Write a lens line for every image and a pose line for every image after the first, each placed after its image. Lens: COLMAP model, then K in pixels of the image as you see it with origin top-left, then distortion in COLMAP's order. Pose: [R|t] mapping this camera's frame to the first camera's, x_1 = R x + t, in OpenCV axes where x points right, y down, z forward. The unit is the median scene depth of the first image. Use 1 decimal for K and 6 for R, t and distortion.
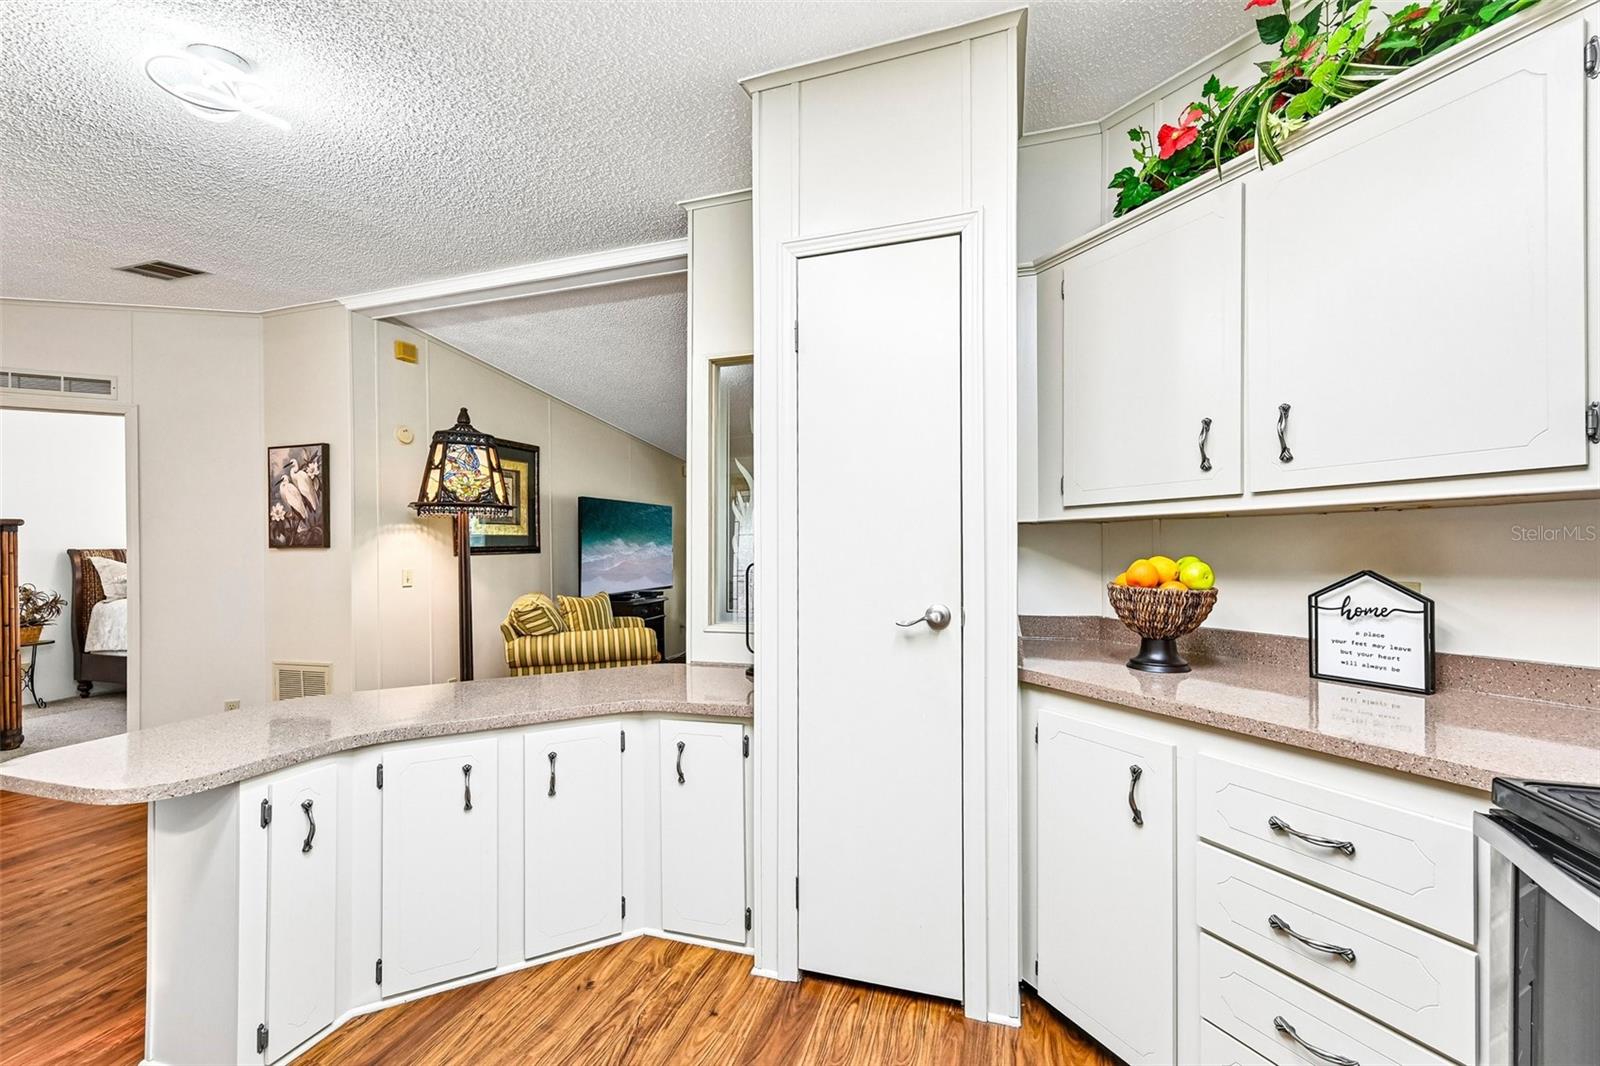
lens RADIAL K [[637.6, 0, 800.6], [0, 637.6, 539.6], [0, 0, 1]] dist [-0.000714, 0.001100]
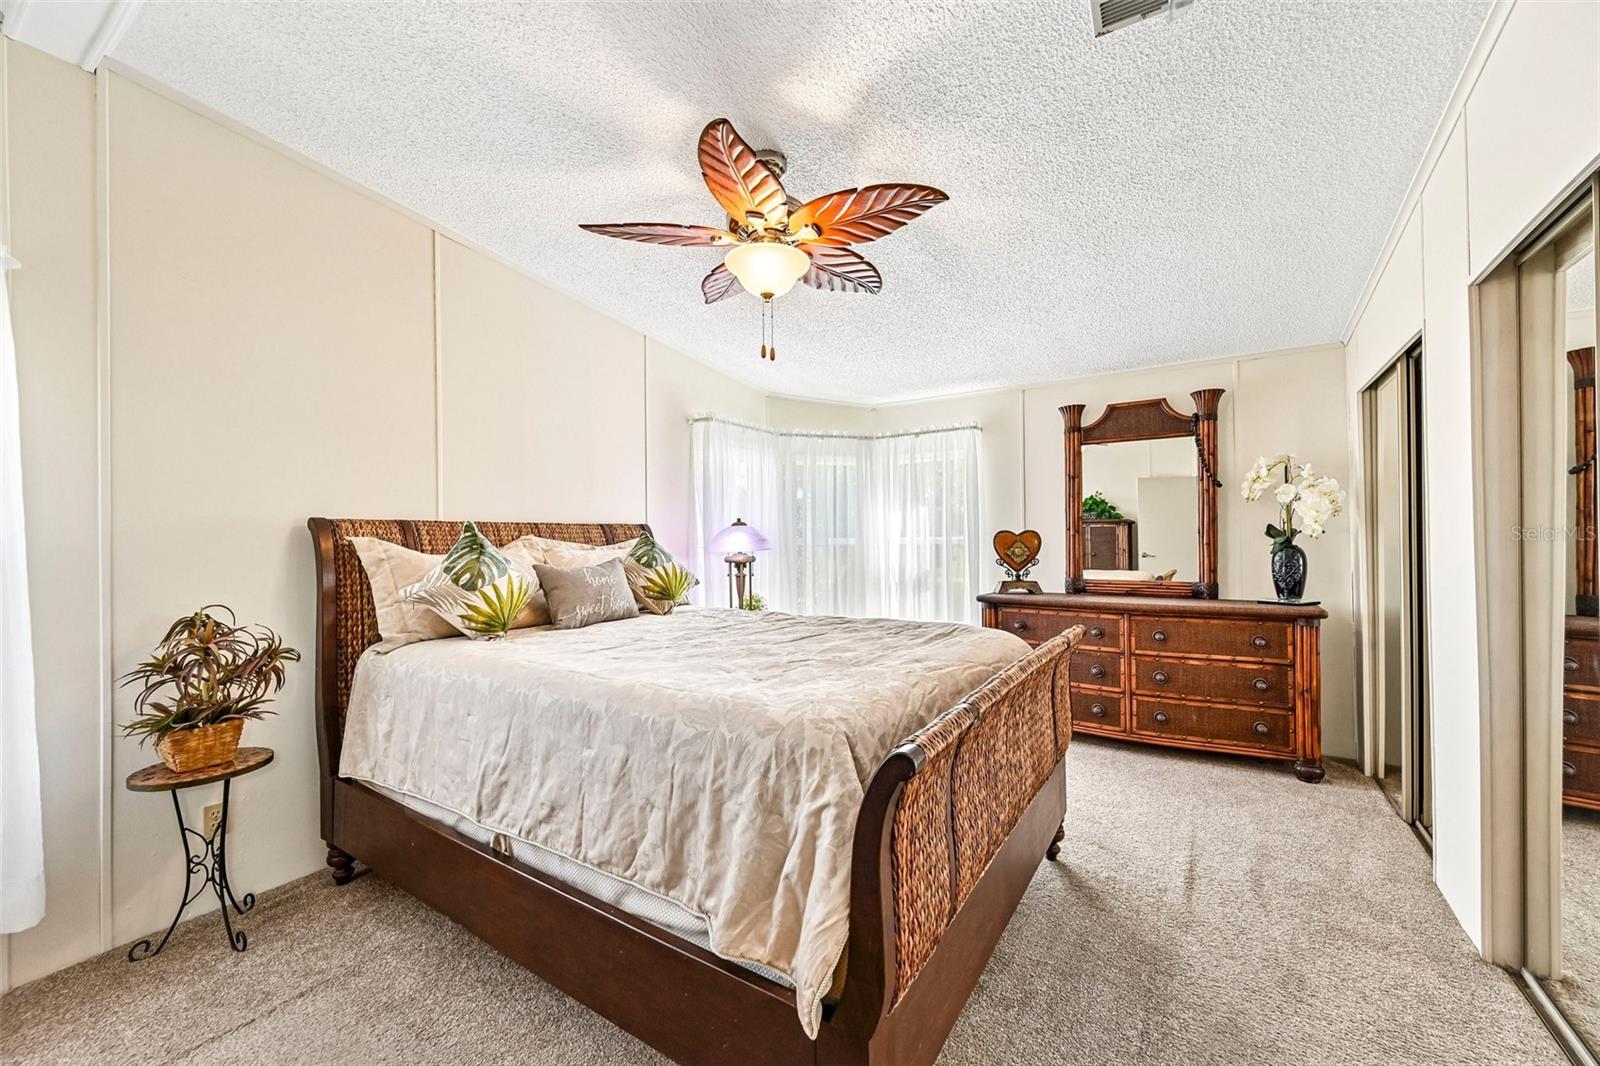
lens RADIAL K [[637.6, 0, 810.3], [0, 637.6, 538.0], [0, 0, 1]] dist [-0.000714, 0.001100]
pose [[0.962498, 0.002459, -0.271278, -0.724146], [0.001137, 0.999914, 0.013096, 0.023033], [0.271286, -0.012913, 0.962412, 0.690951]]
